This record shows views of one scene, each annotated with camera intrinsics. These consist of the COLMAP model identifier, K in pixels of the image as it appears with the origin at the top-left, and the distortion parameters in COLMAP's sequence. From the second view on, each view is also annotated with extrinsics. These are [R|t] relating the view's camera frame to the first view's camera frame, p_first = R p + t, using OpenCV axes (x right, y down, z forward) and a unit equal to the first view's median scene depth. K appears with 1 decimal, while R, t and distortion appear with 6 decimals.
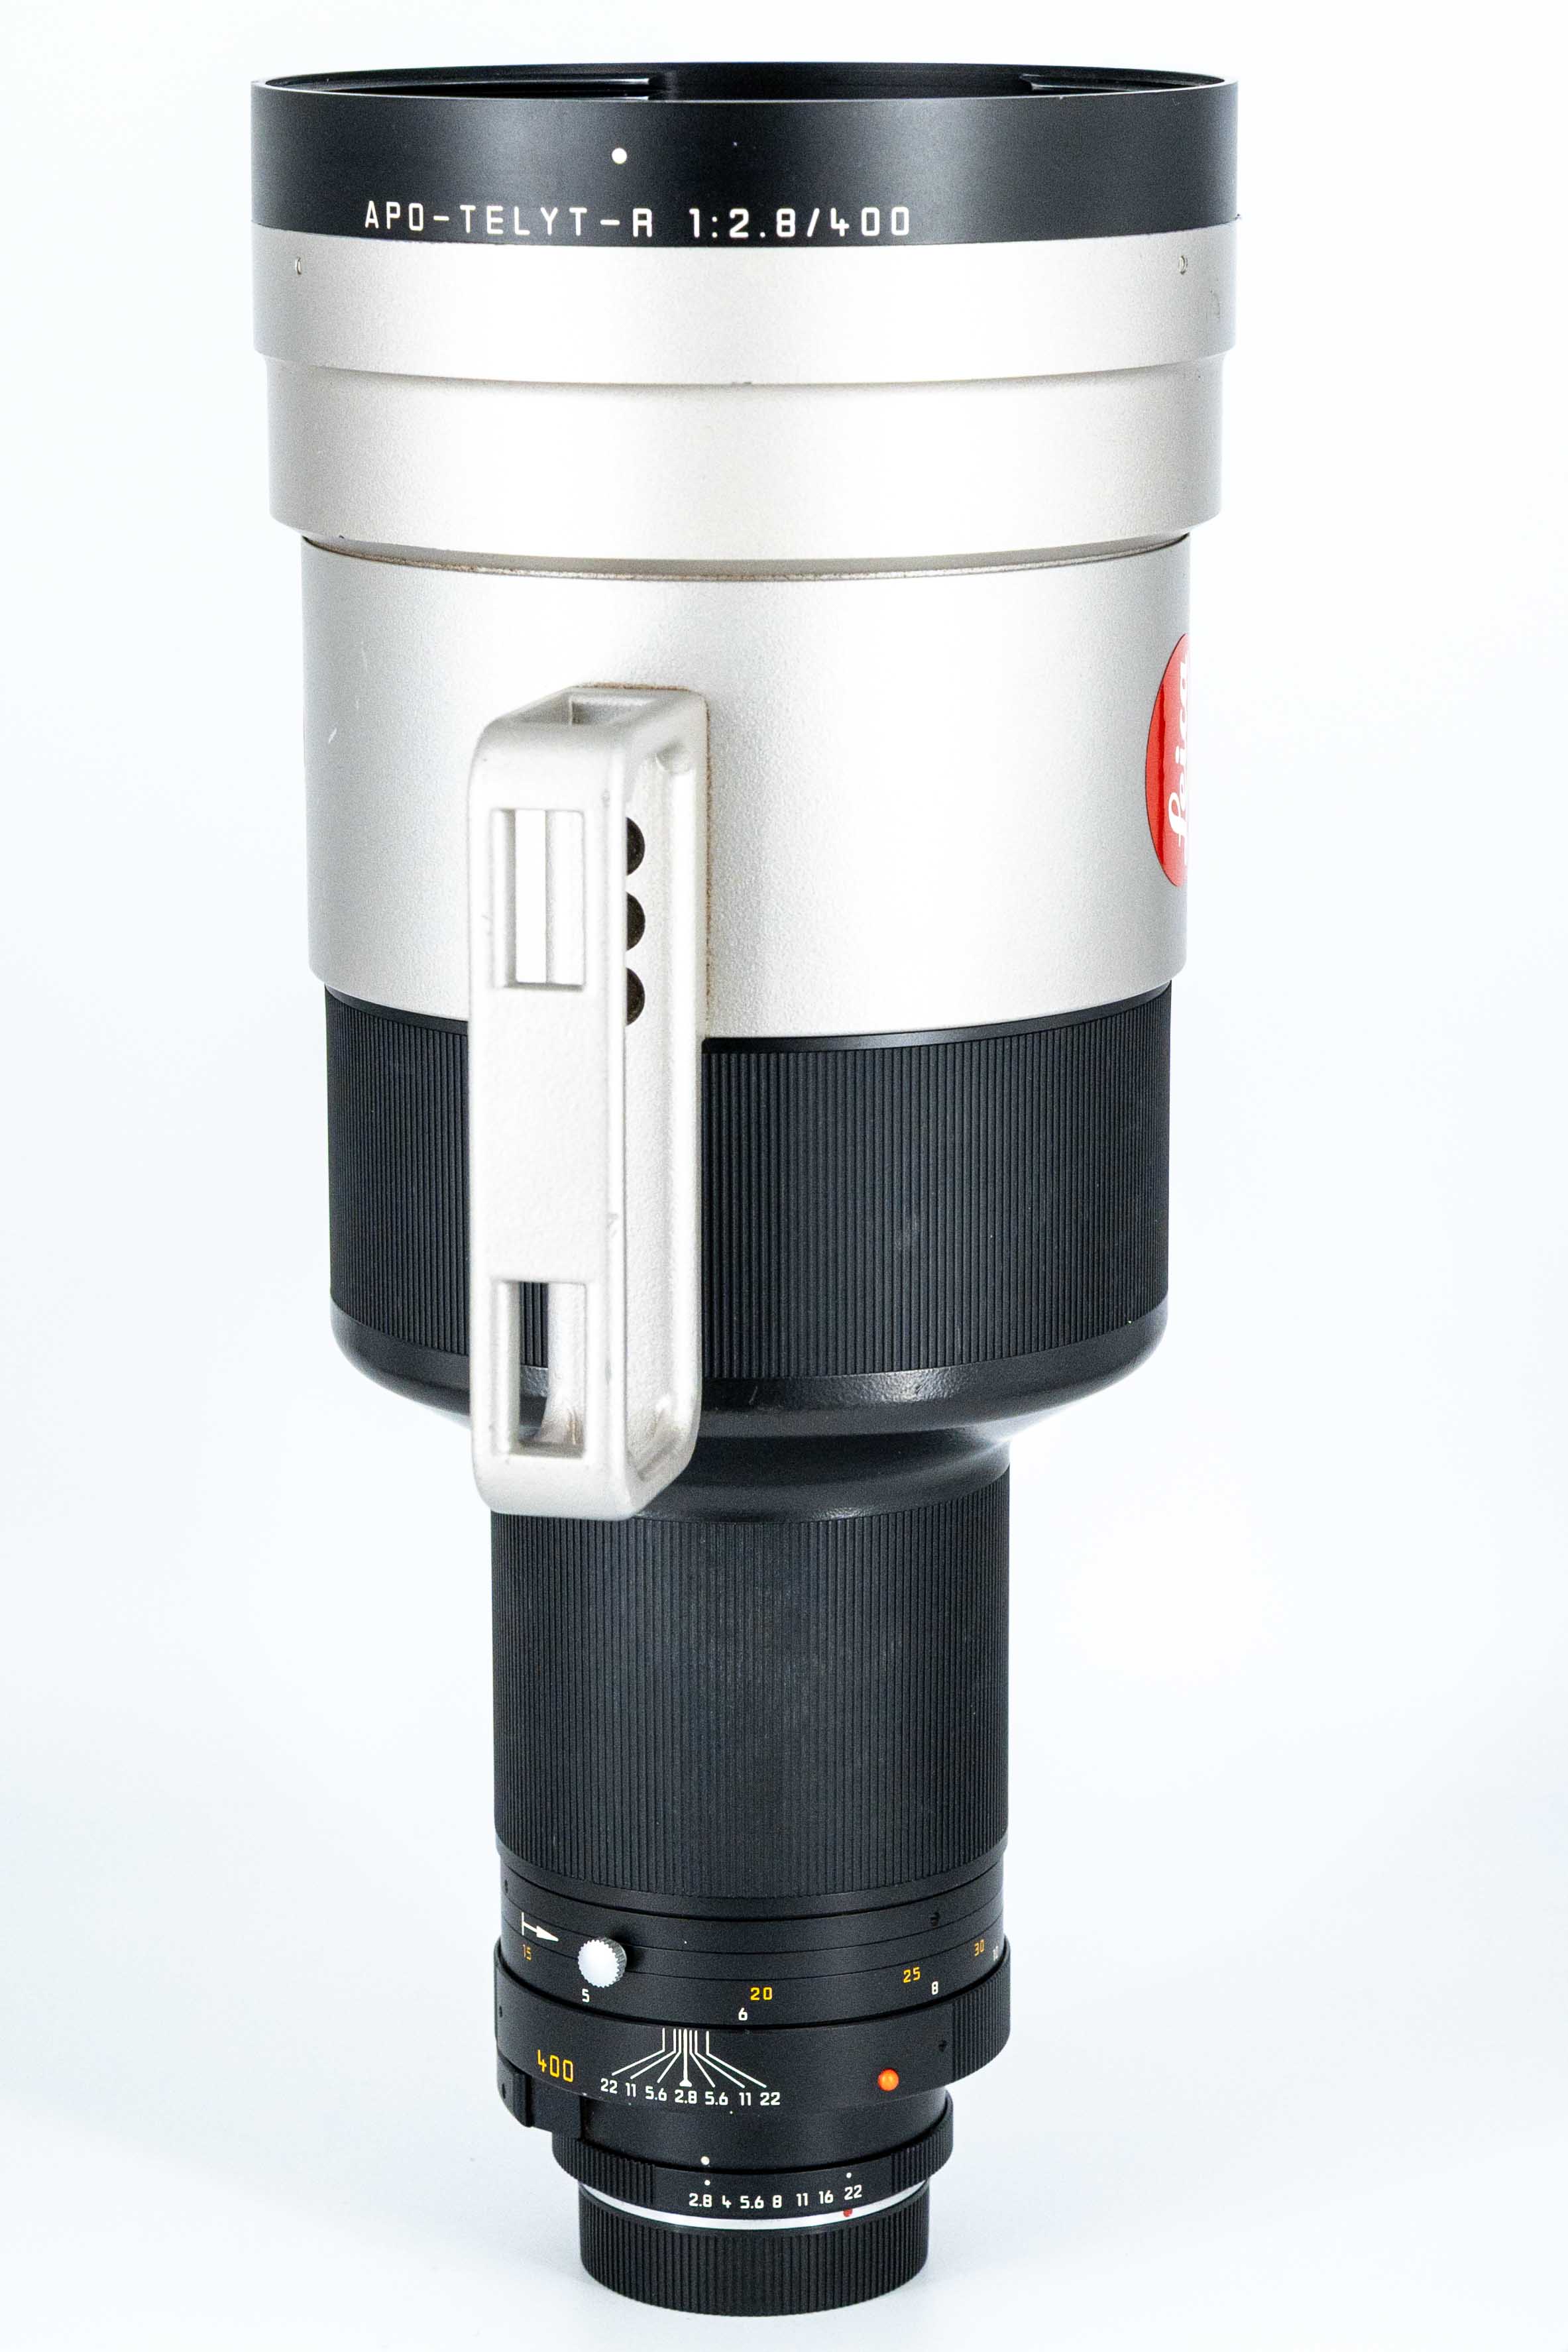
lens RADIAL K [[6136.1, 0, 784.0], [0, 6136.1, 1176.0], [0, 0, 1]] dist [0.073799, 0.983484]
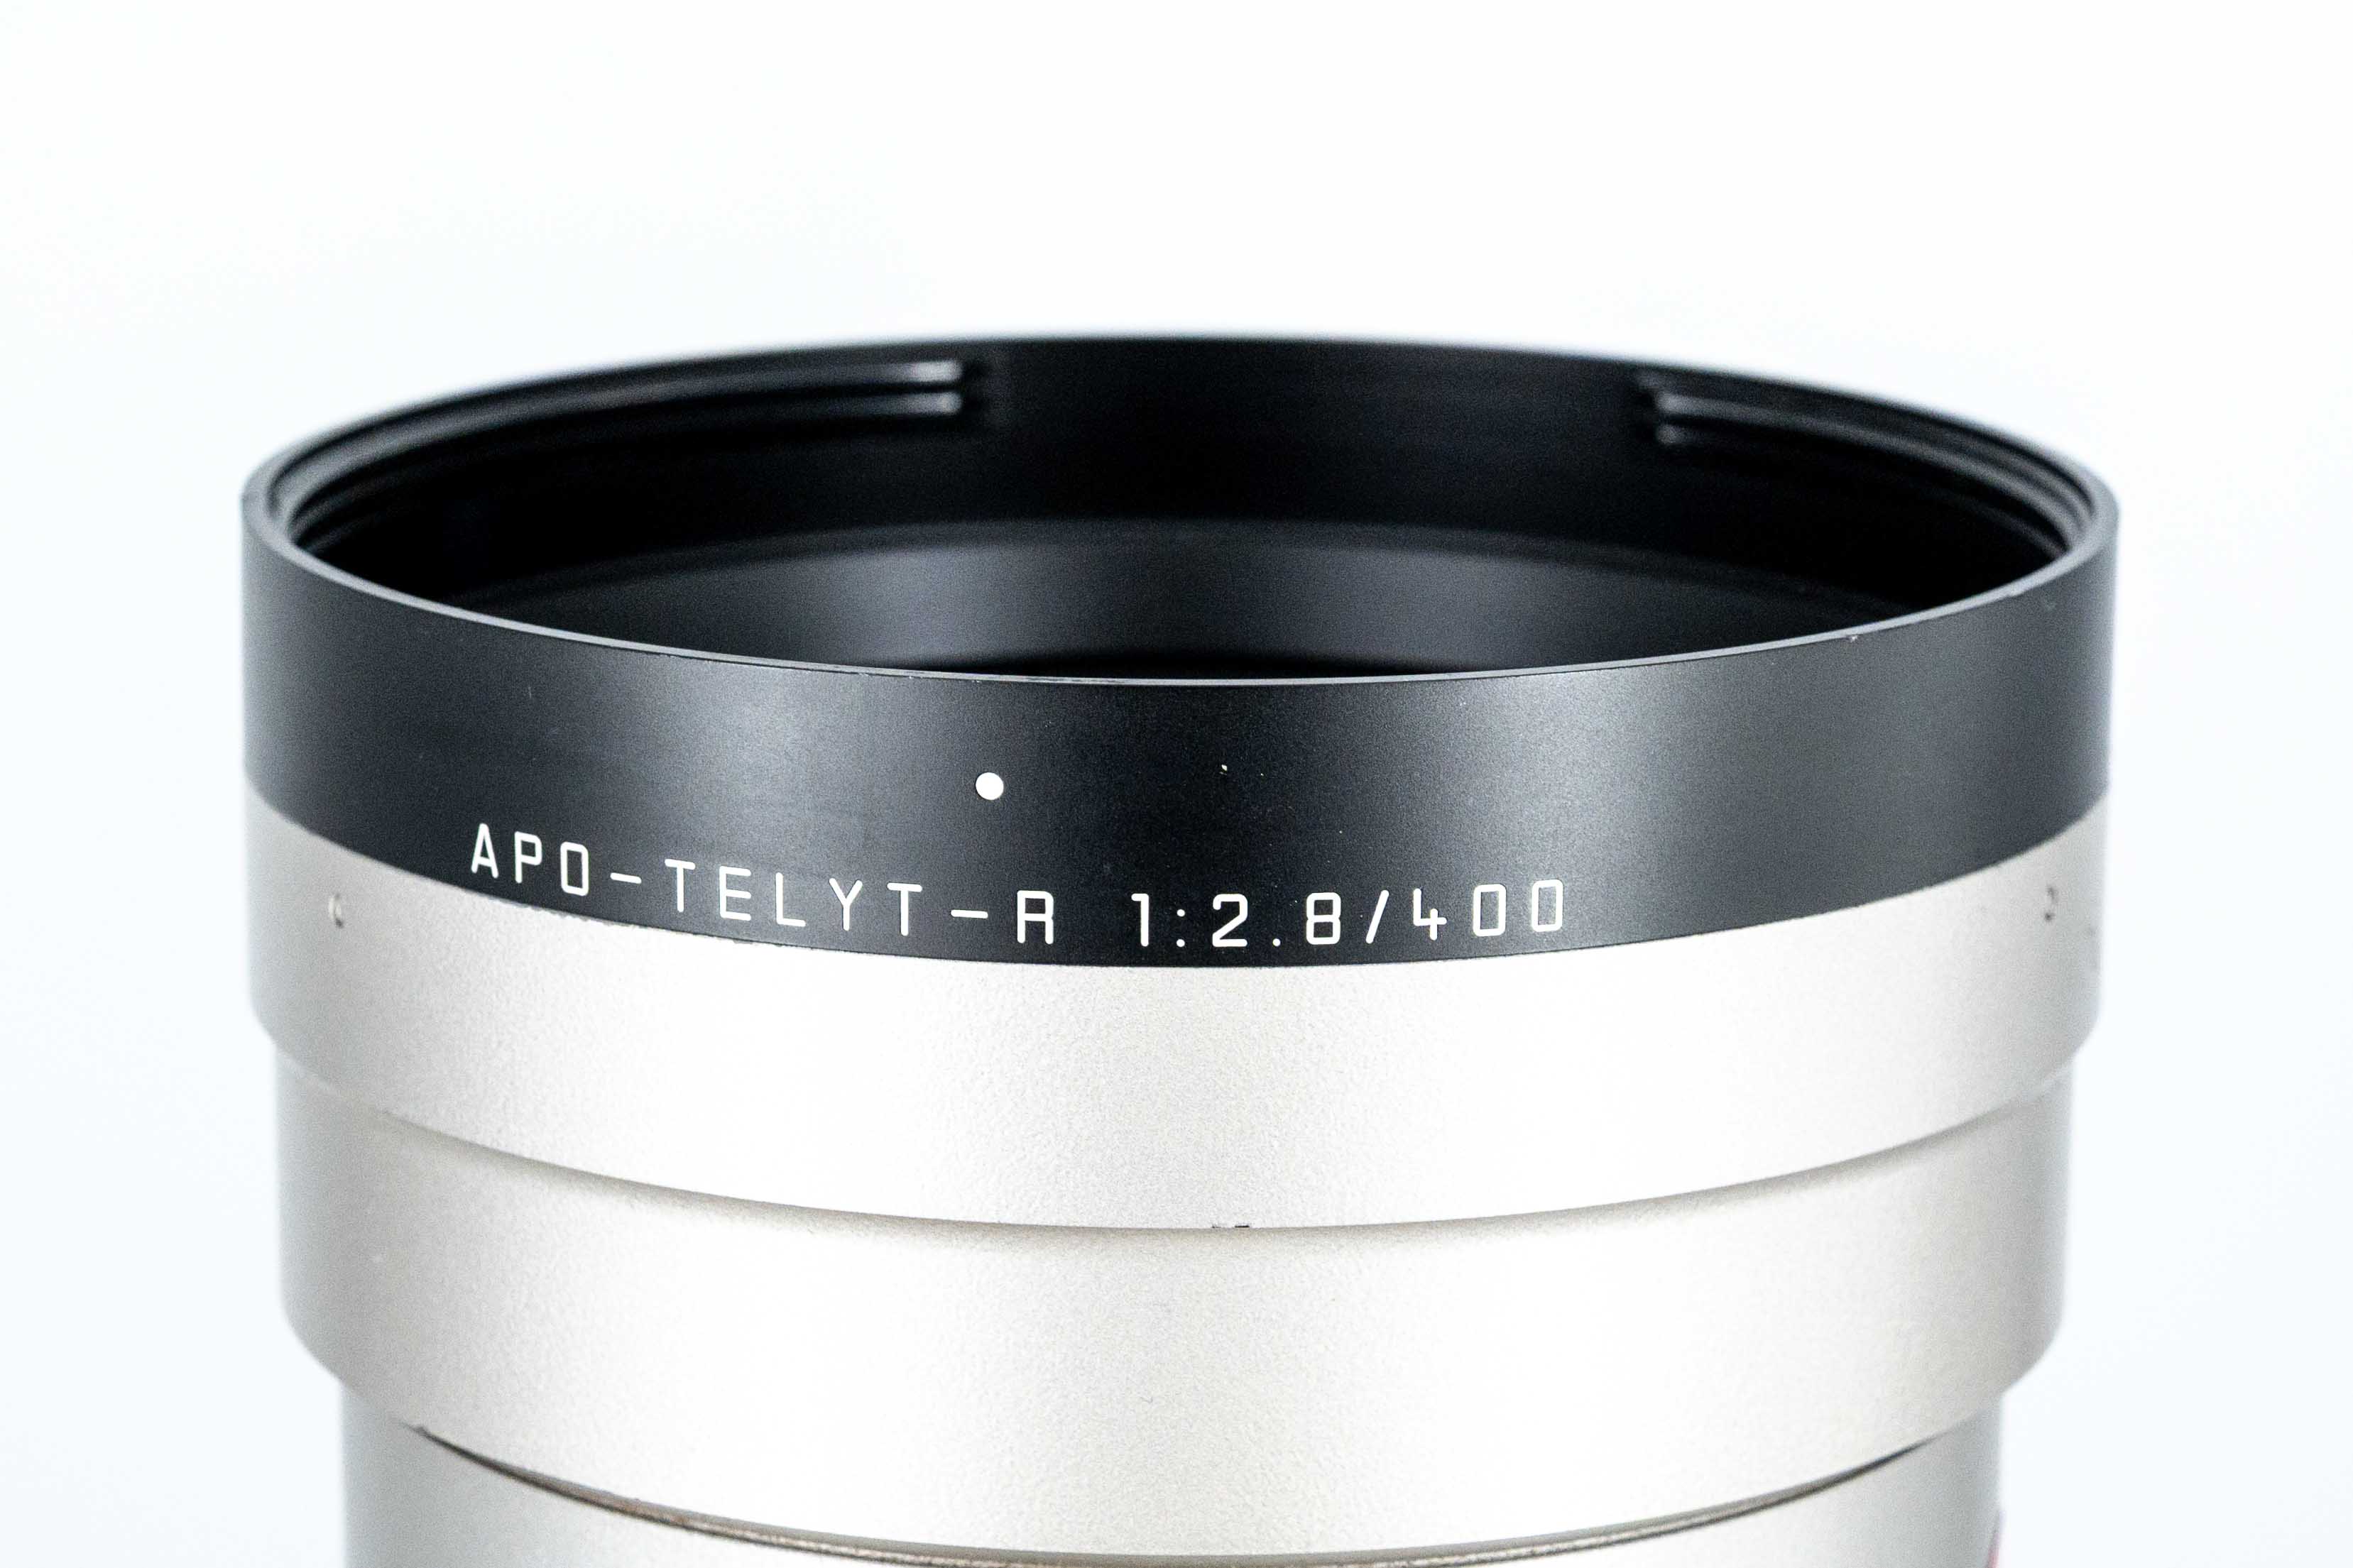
lens RADIAL K [[6137.8, 0, 1176.5], [0, 6137.8, 784.0], [0, 0, 1]] dist [0.073799, 0.983484]
pose [[0.998248, 0.000837, 0.059171, -0.040887], [-0.001275, 0.999972, 0.007361, -0.168829], [-0.059163, -0.007424, 0.998221, 0.501535]]
